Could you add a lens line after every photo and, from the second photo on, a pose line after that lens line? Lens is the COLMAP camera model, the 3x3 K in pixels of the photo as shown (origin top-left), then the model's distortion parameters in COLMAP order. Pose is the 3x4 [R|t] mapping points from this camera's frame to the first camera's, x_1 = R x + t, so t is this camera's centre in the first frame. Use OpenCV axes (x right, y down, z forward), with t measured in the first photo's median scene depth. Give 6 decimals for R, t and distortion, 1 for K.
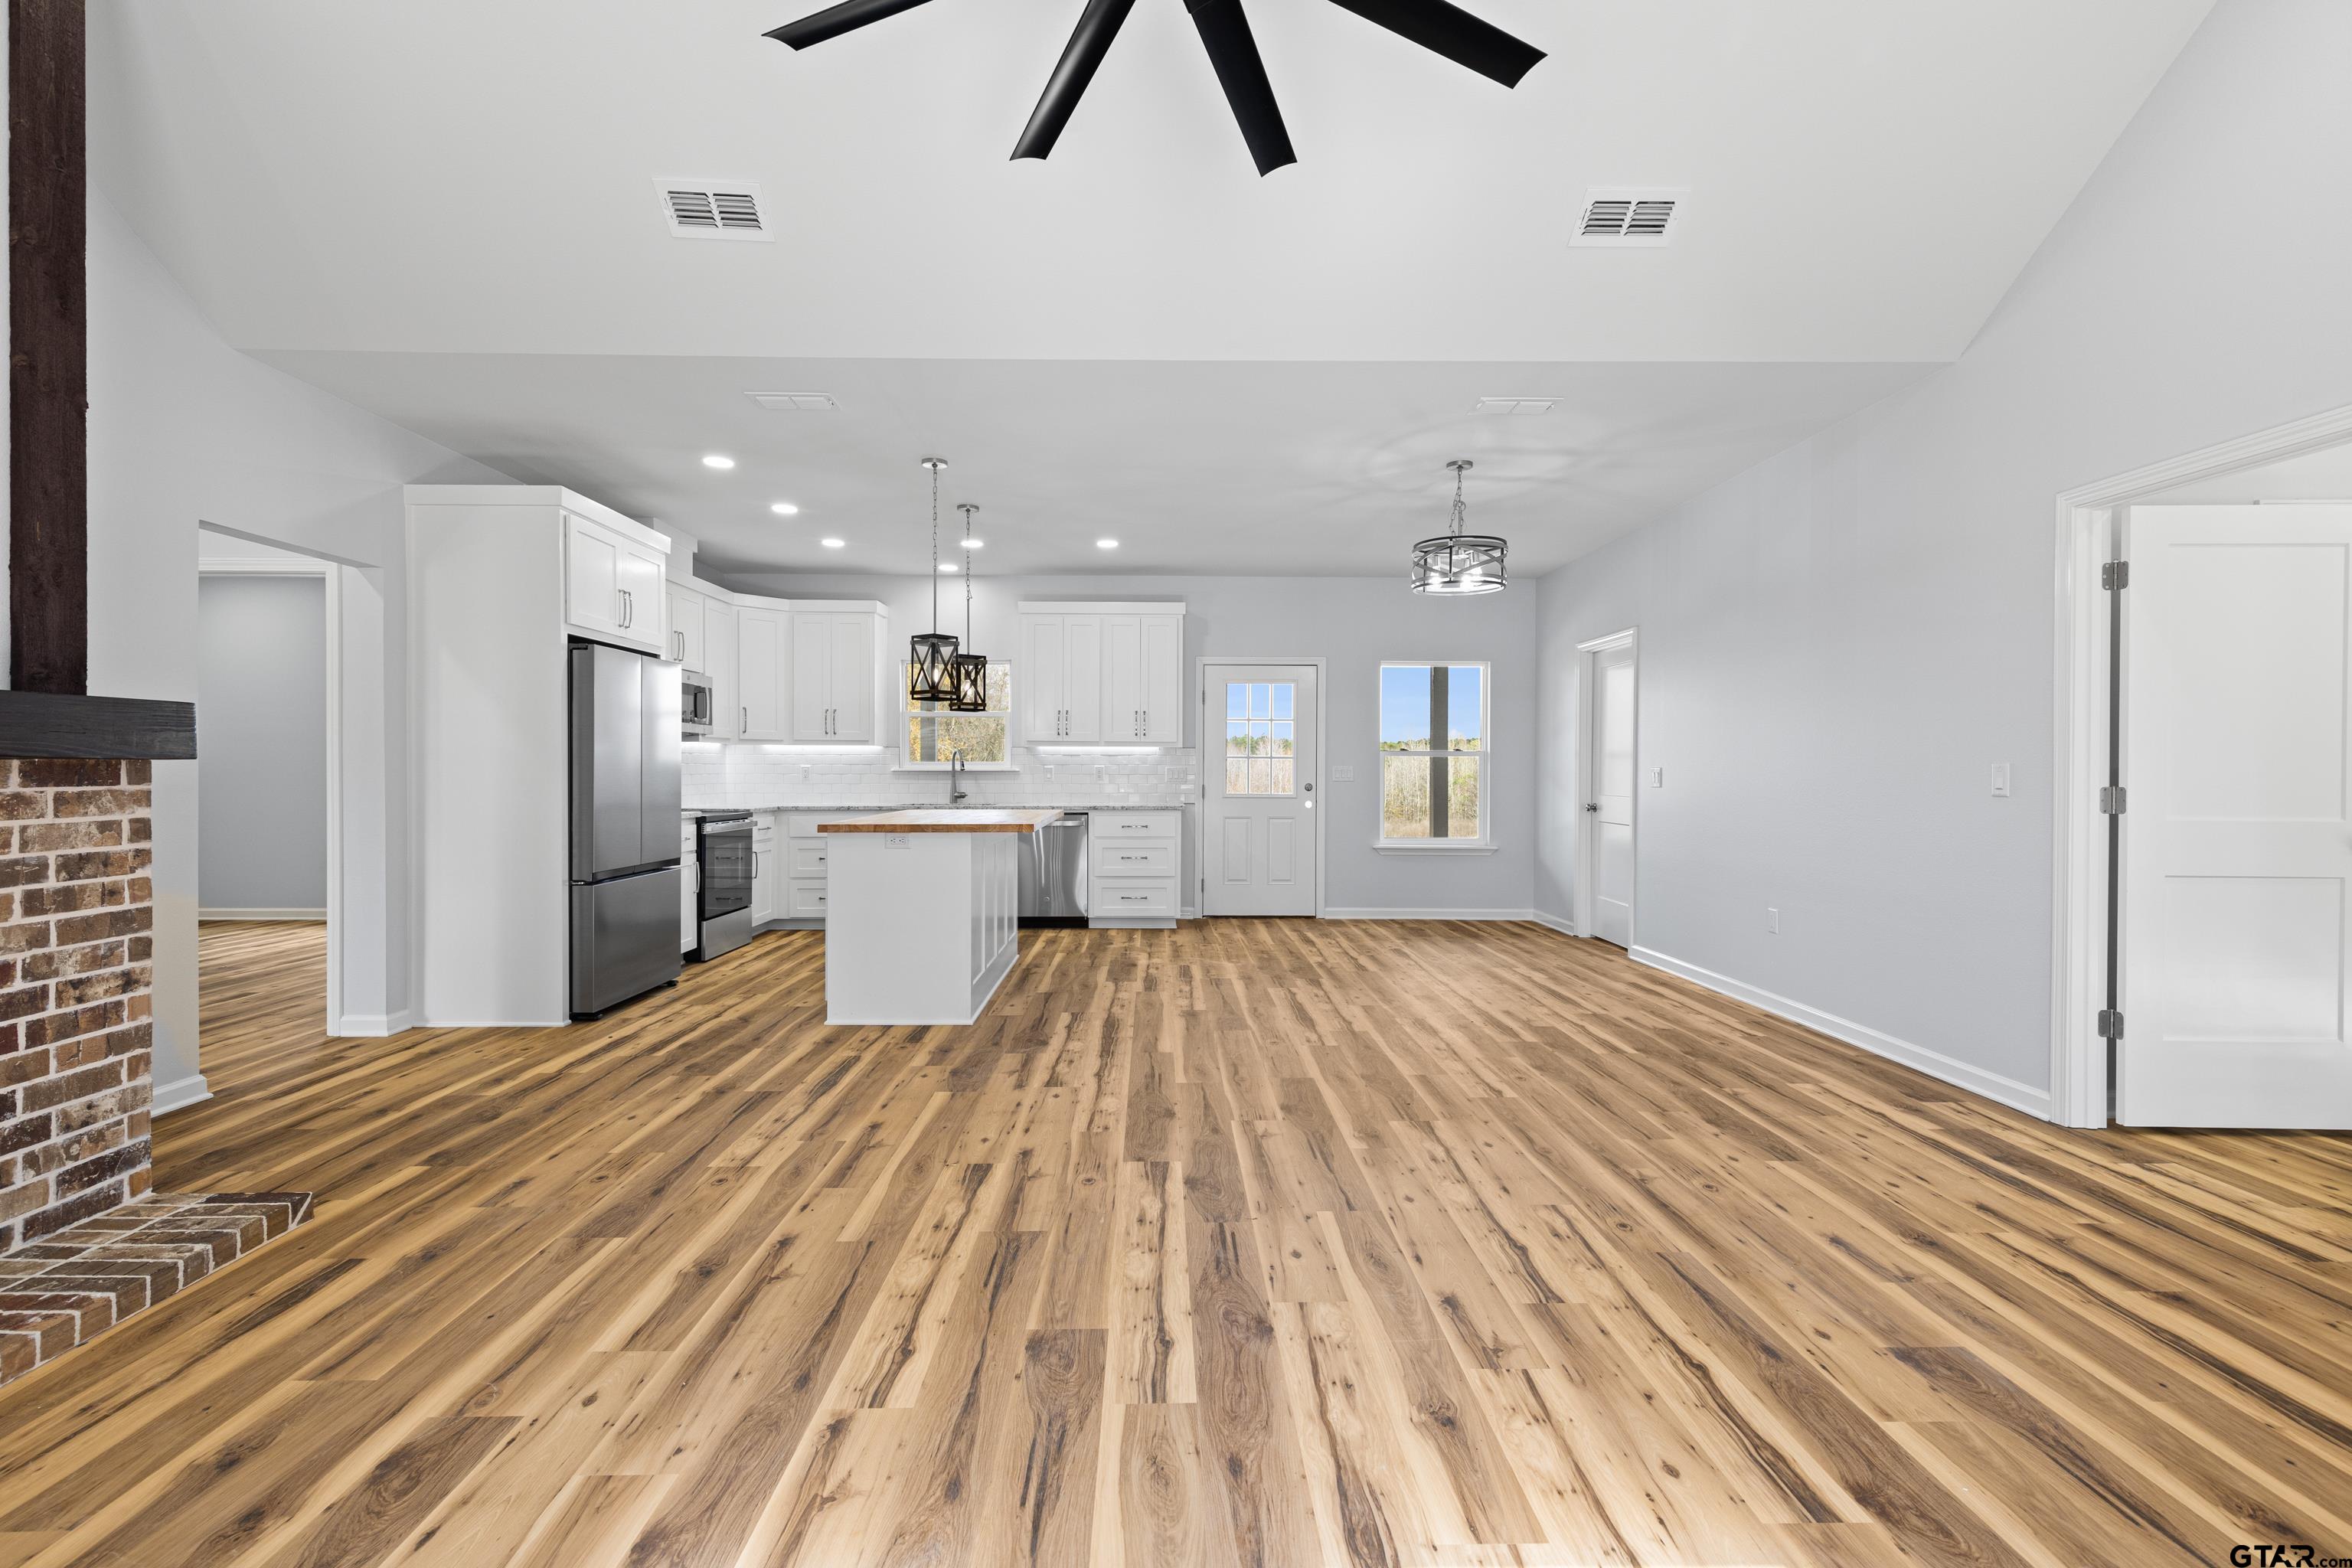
lens RADIAL K [[1052.8, 0, 1131.7], [0, 1052.8, 778.9], [0, 0, 1]] dist [0.010357, -0.002945]
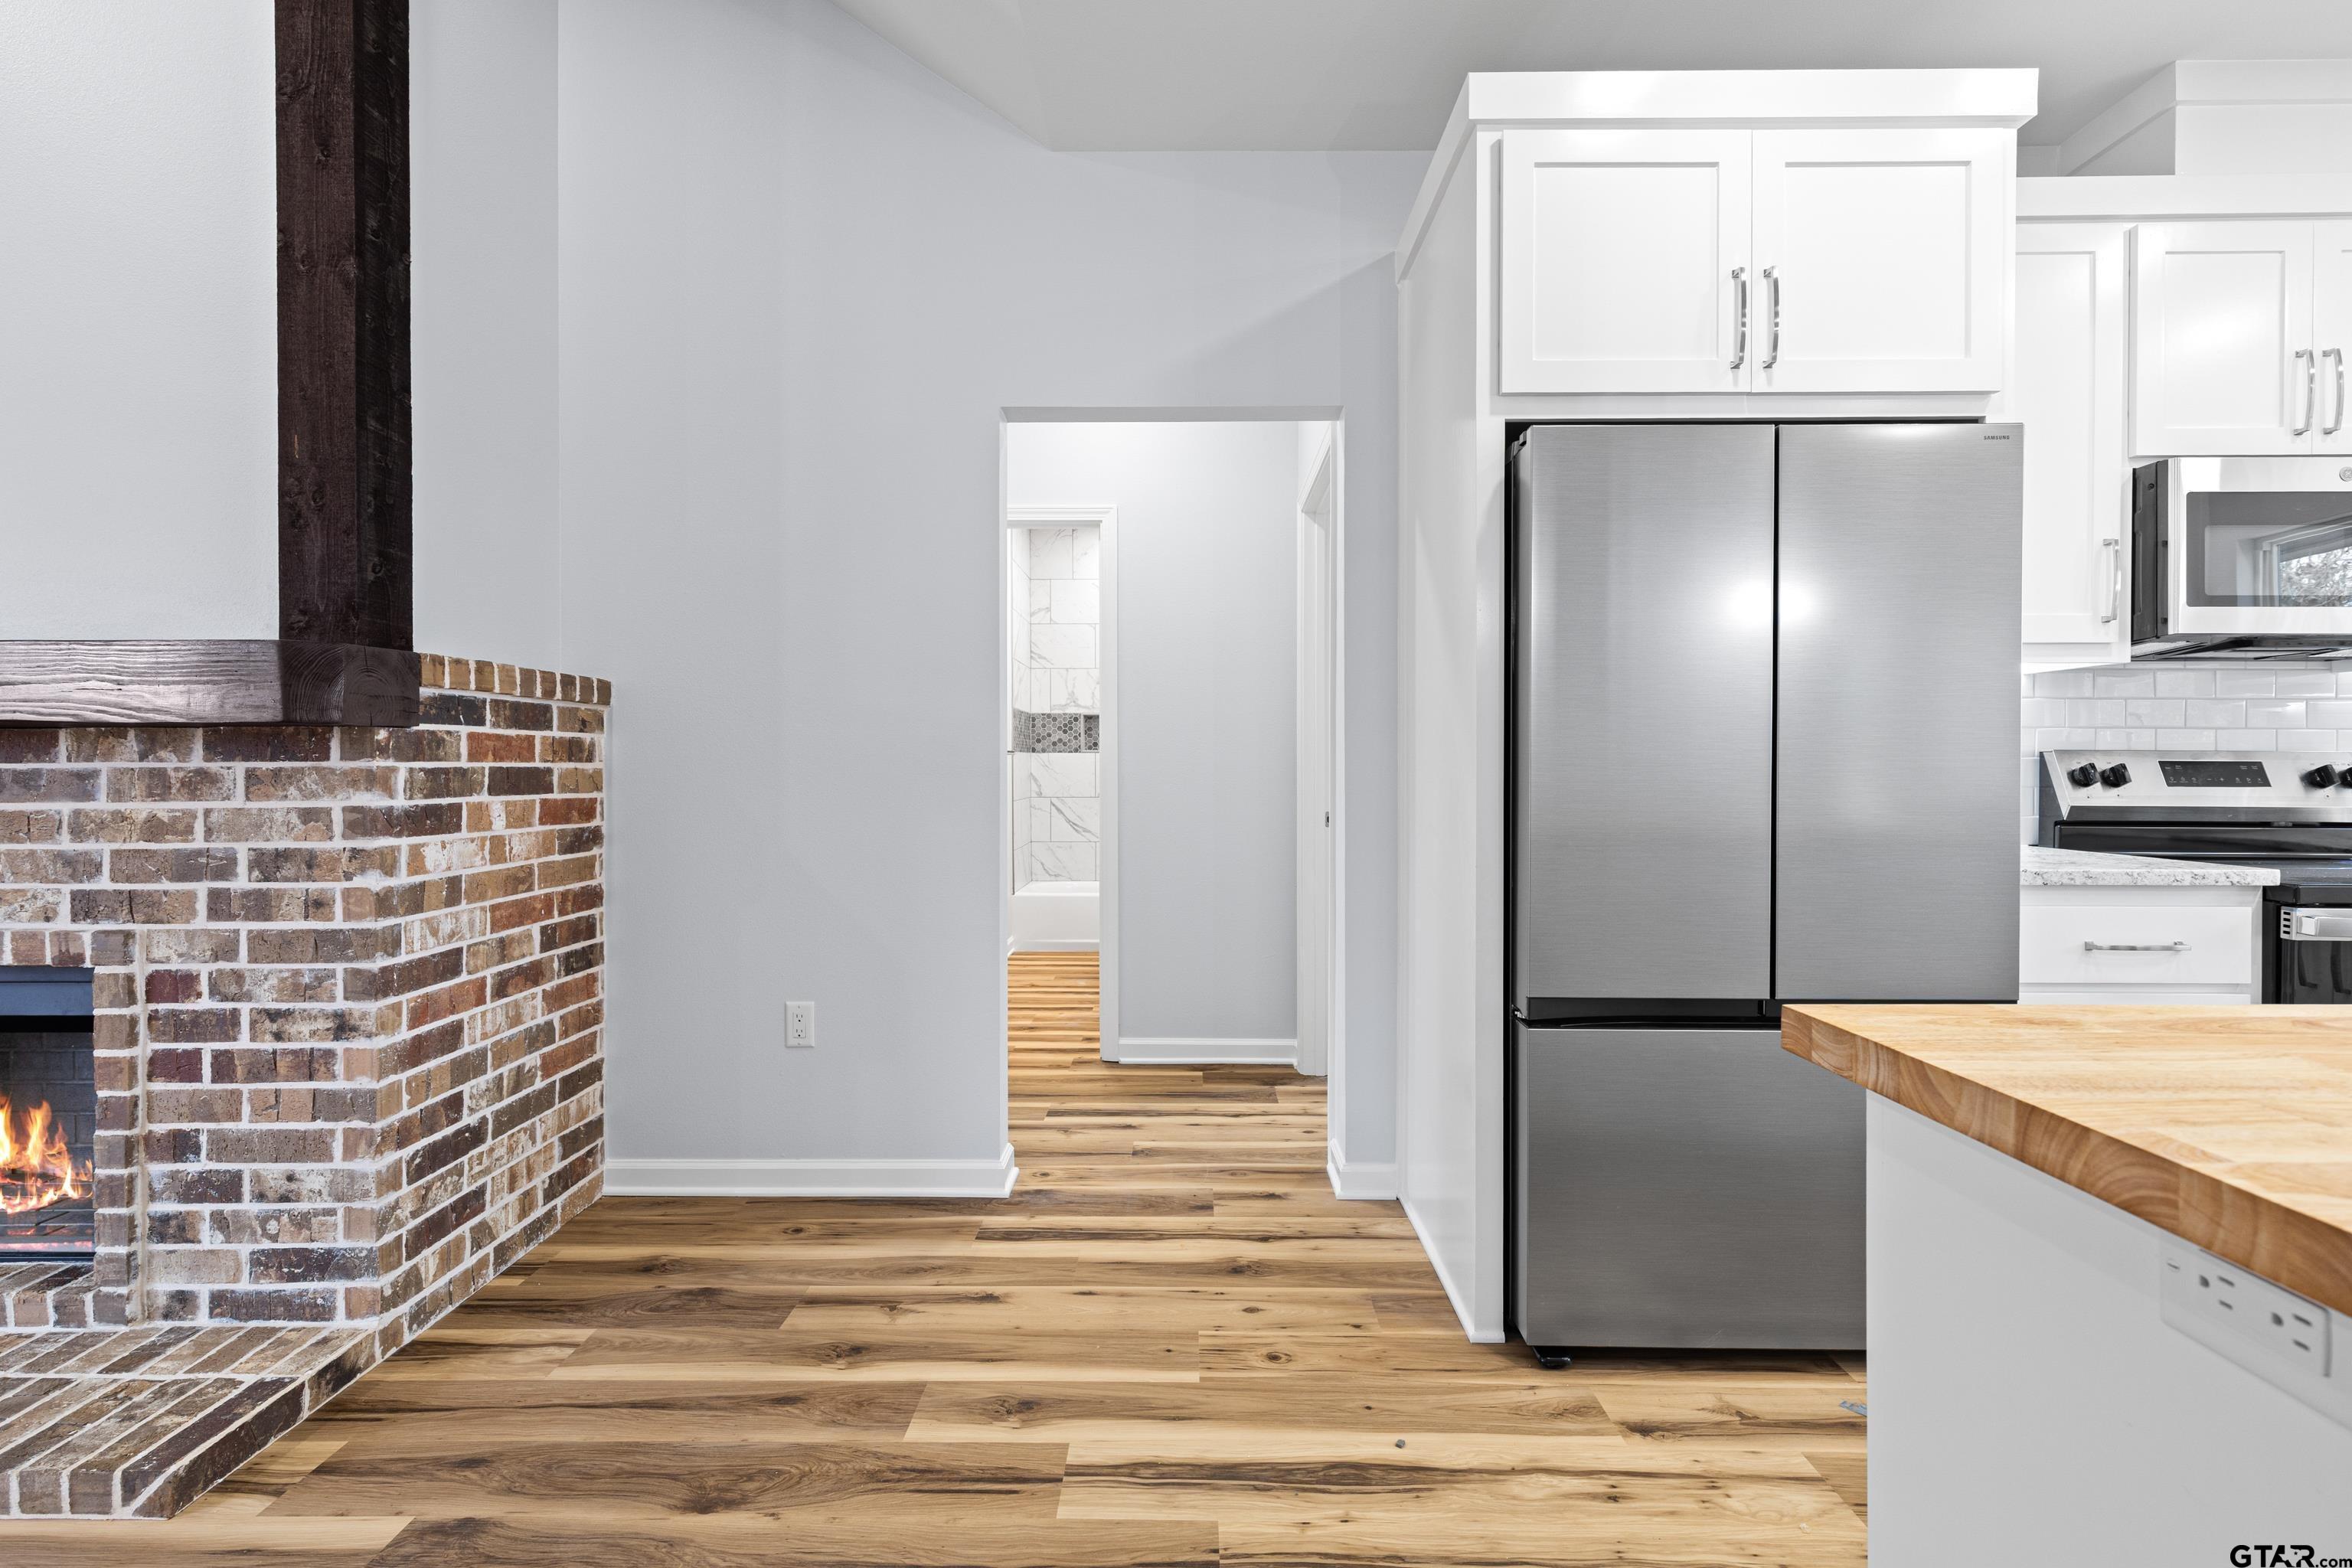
lens RADIAL K [[1052.8, 0, 1209.8], [0, 1052.8, 773.0], [0, 0, 1]] dist [0.010357, -0.002945]
pose [[0.007841, 0.005572, -0.999954, -0.204984], [-0.008192, 0.999951, 0.005508, 0.005304], [0.999936, 0.008148, 0.007886, 1.615809]]
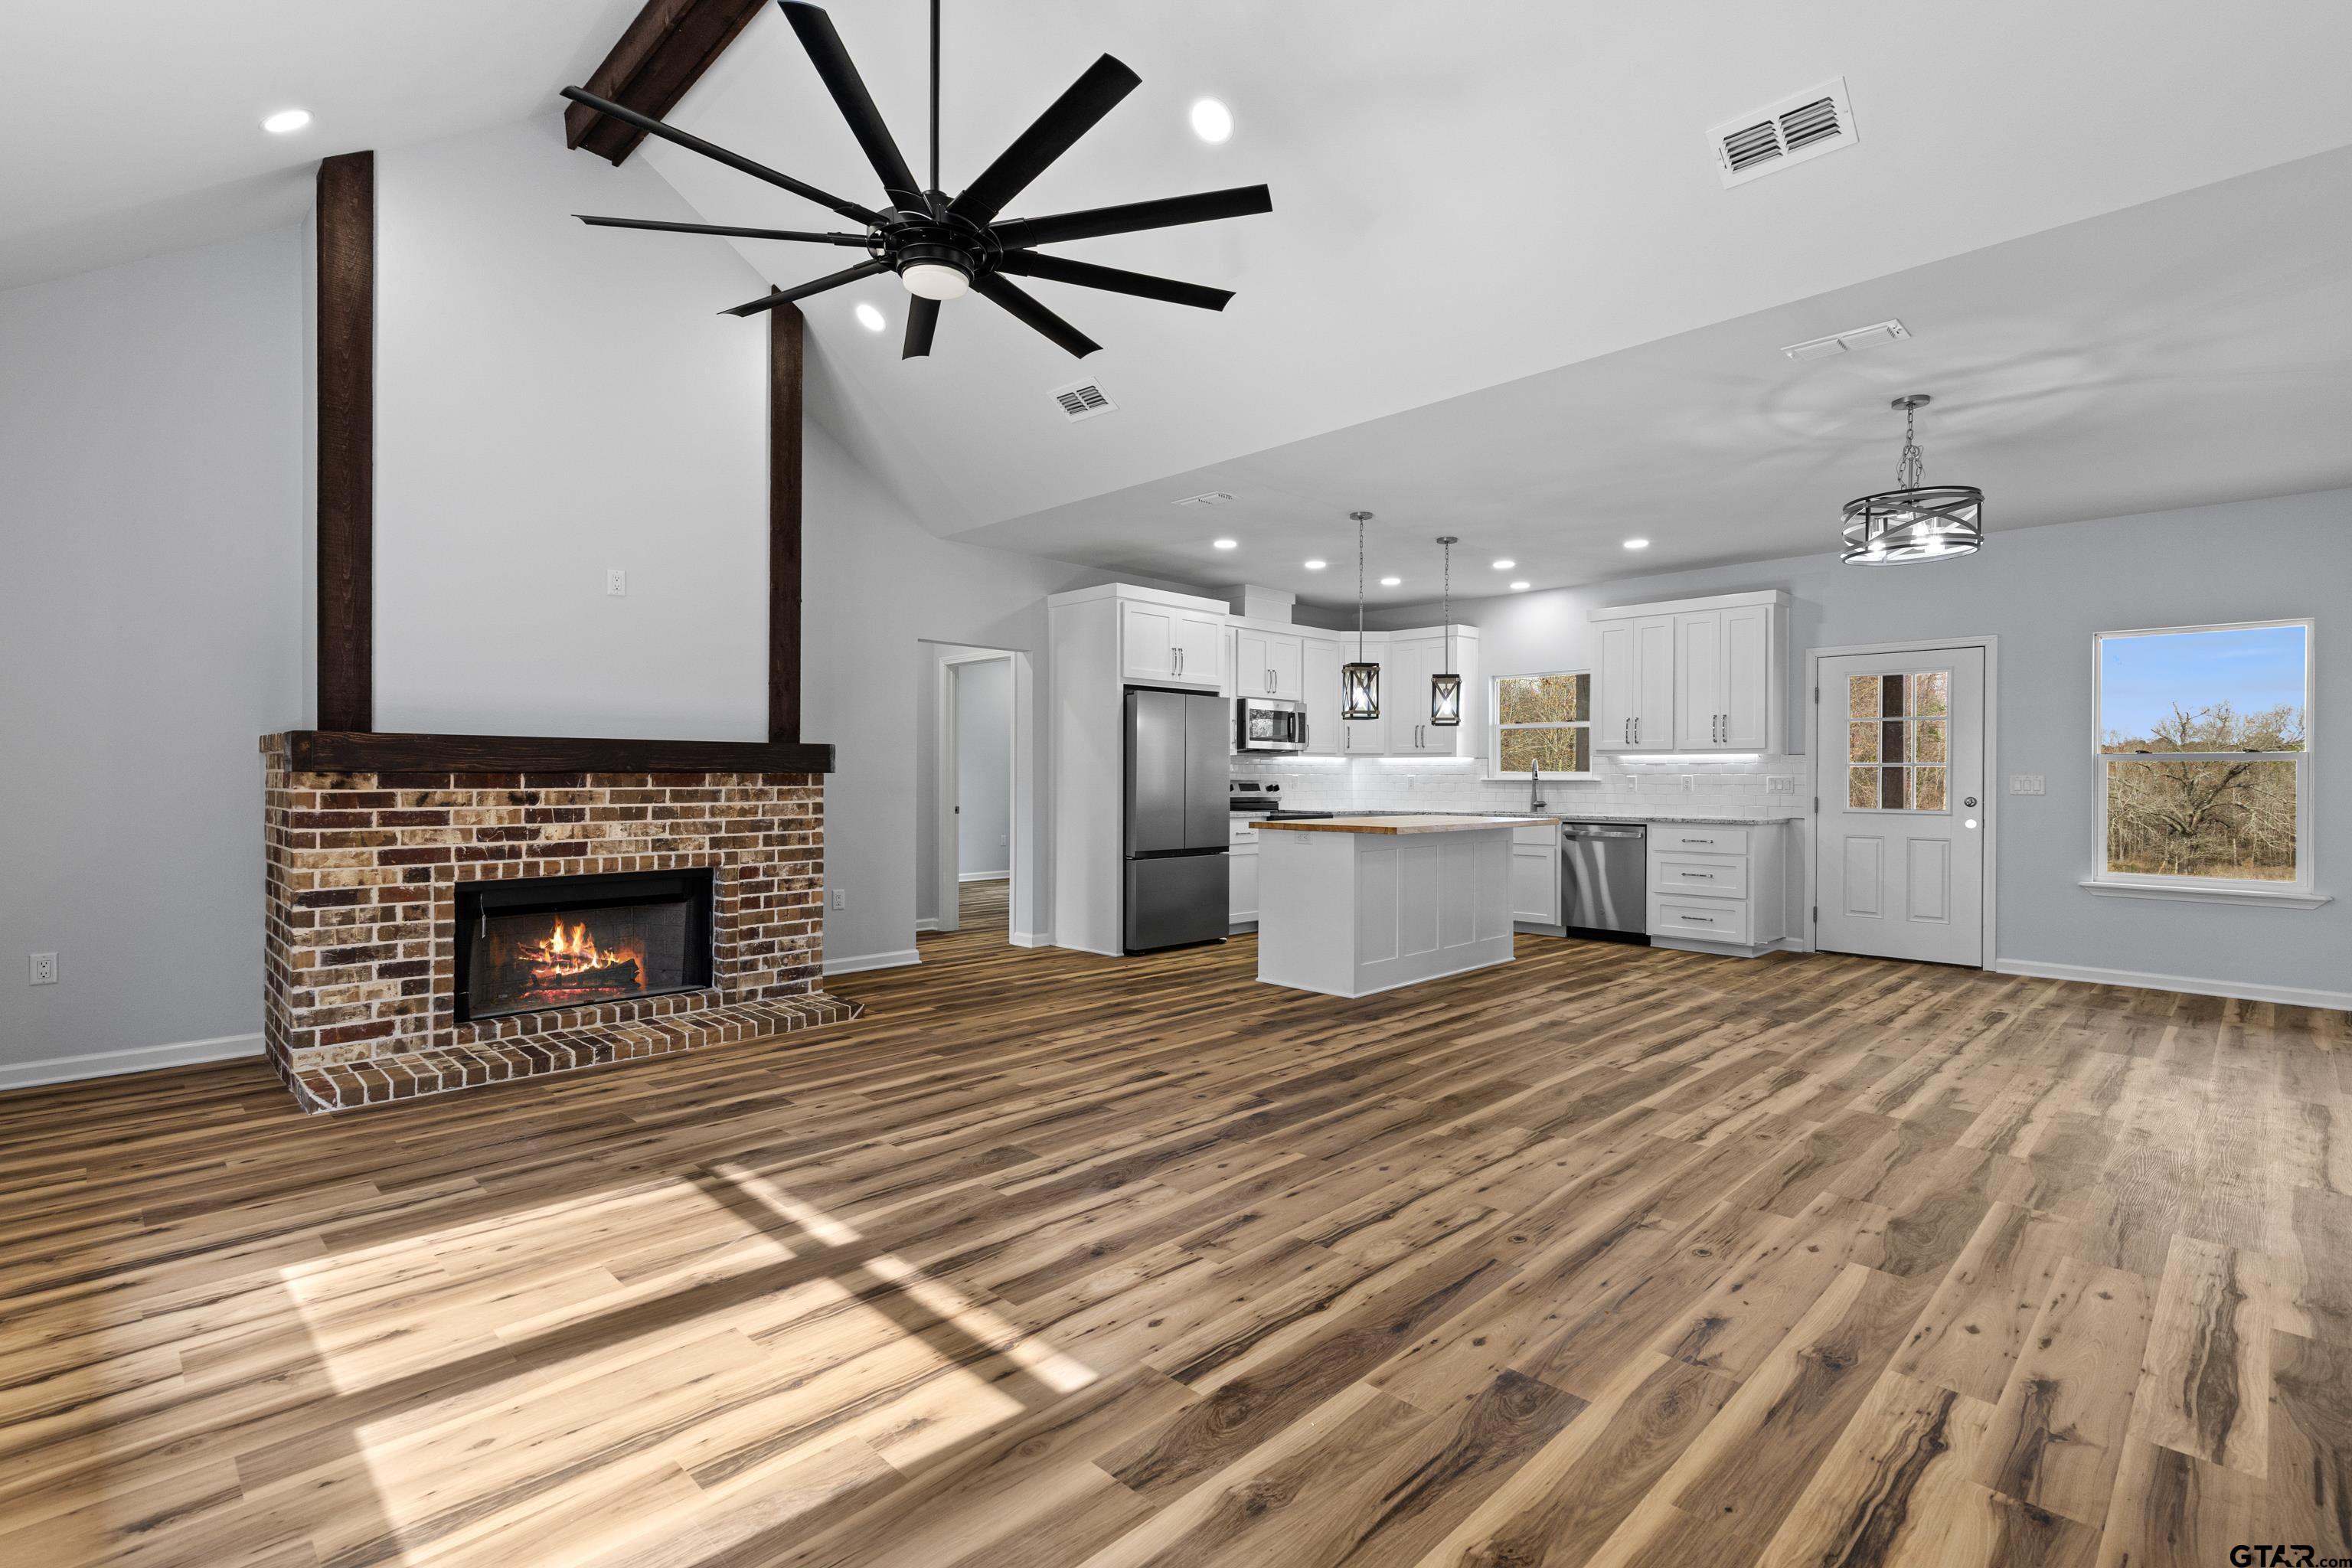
lens RADIAL K [[1052.8, 0, 1171.8], [0, 1052.8, 776.9], [0, 0, 1]] dist [0.010357, -0.002945]
pose [[0.708085, -0.000230, -0.706127, 0.958905], [-0.007683, 0.999938, -0.008029, -0.000022], [0.706085, 0.011110, 0.708040, 0.065967]]
